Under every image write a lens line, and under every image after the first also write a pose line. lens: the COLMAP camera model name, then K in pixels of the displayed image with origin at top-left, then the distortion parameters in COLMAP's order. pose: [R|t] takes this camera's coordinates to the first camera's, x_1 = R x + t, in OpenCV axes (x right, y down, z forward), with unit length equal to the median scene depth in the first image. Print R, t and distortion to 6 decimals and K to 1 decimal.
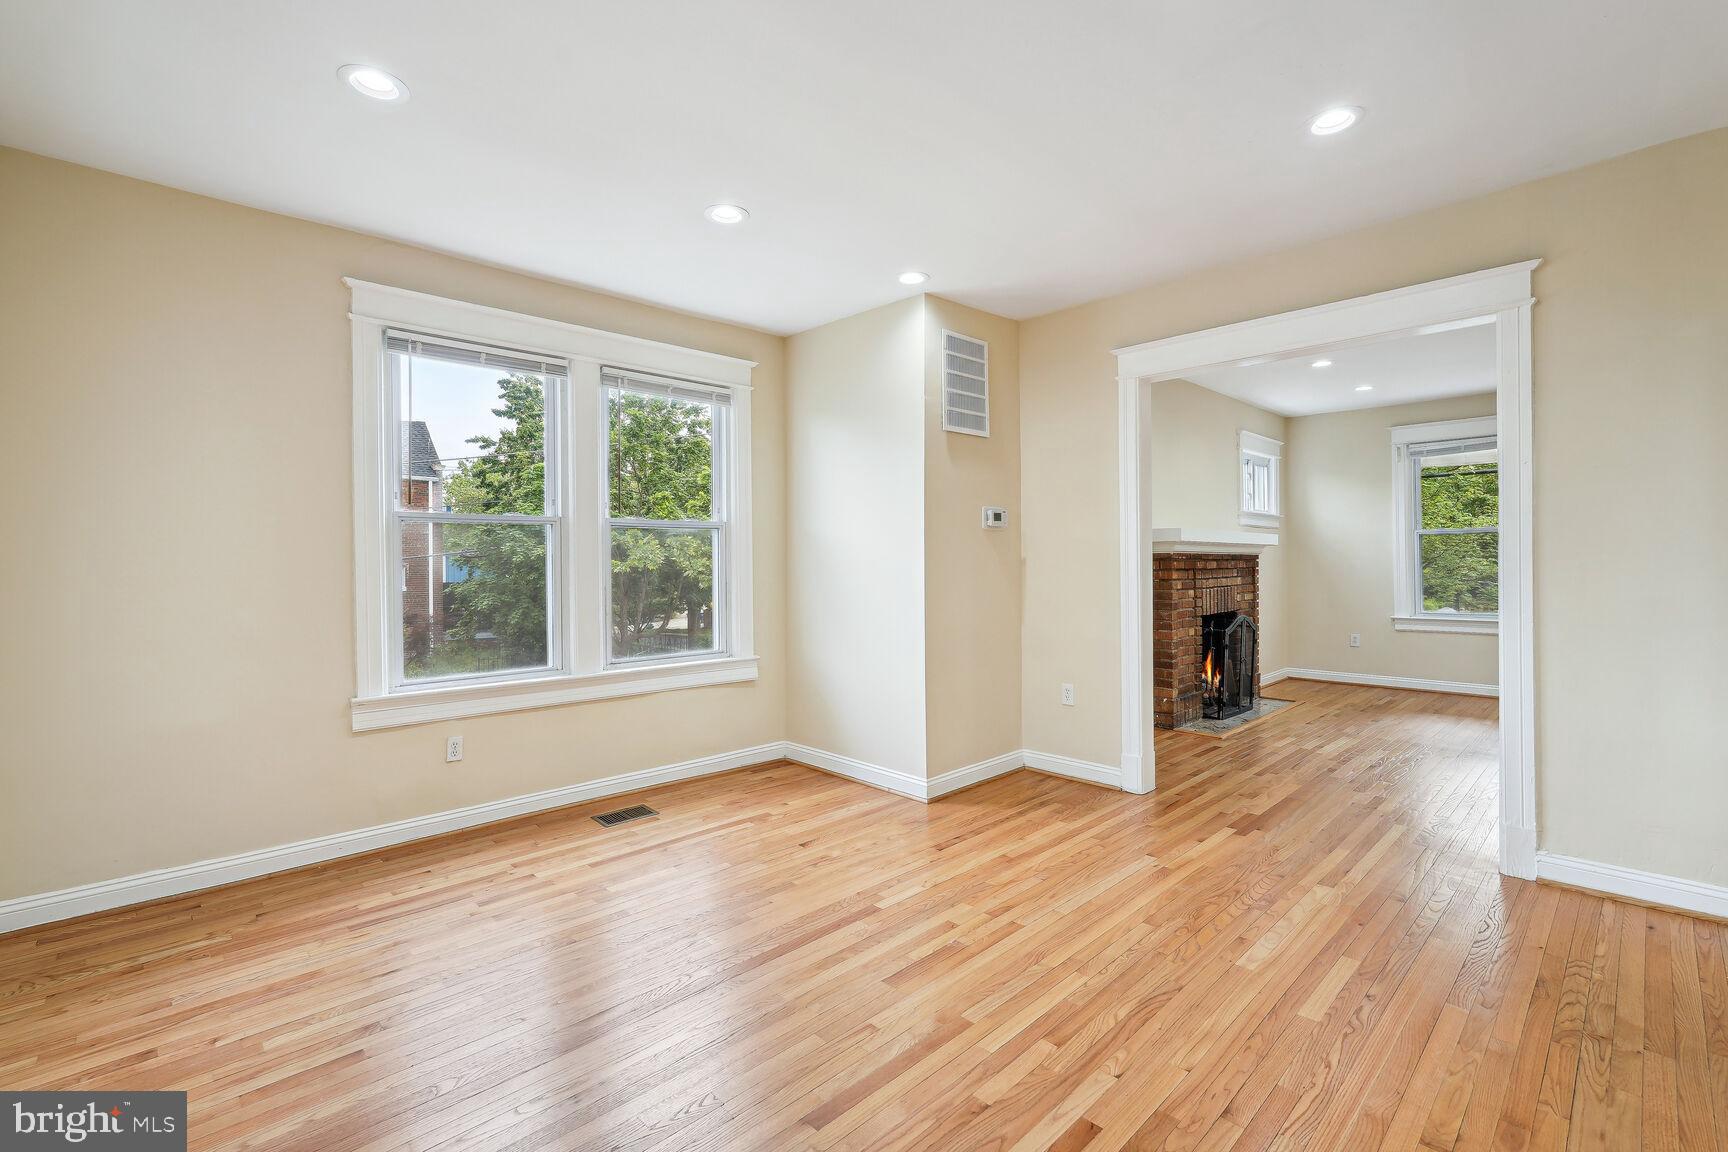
lens RADIAL K [[777.0, 0, 870.8], [0, 777.0, 574.4], [0, 0, 1]] dist [-0.002597, 0.000128]
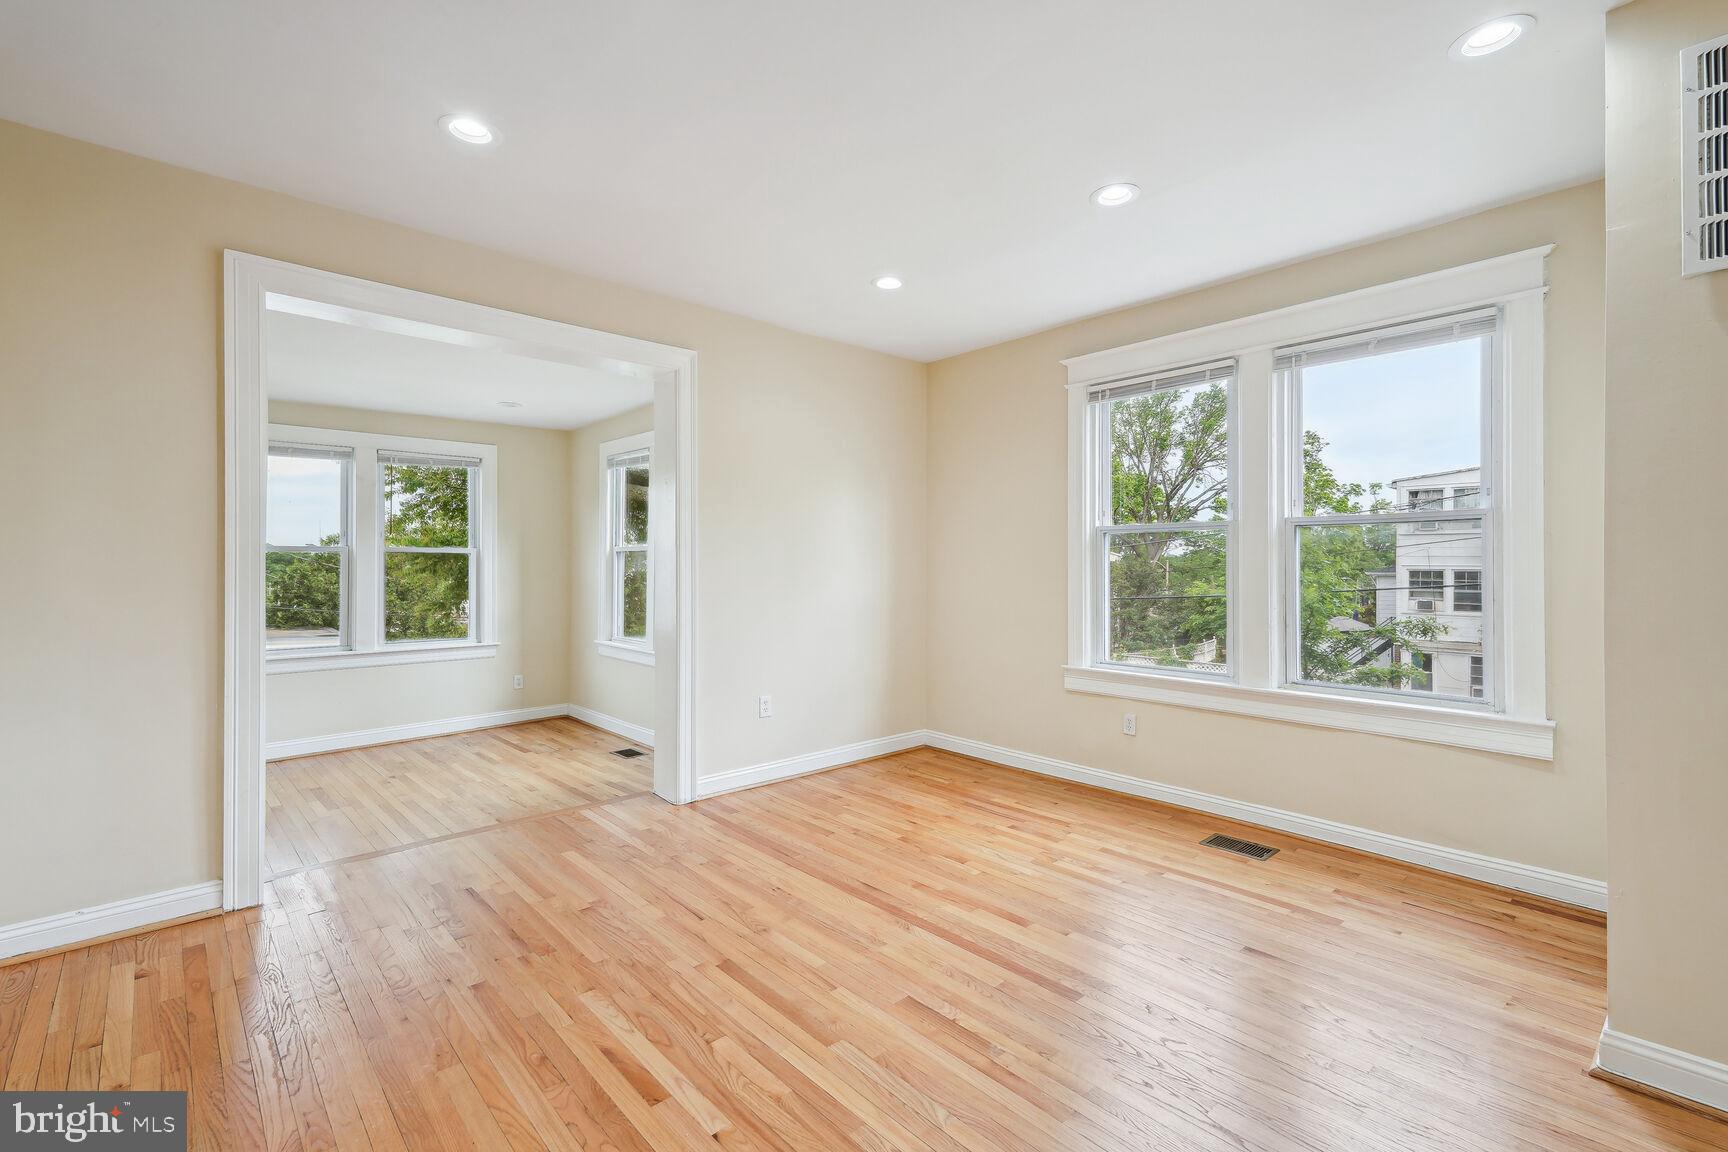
lens RADIAL K [[763.0, 0, 860.2], [0, 763.0, 564.8], [0, 0, 1]] dist [0.017784, 0.000097]
pose [[-0.039143, 0.001843, -0.999232, 0.717369], [-0.020792, 0.999780, 0.002658, -0.013366], [0.999017, 0.020880, -0.039097, 0.707774]]
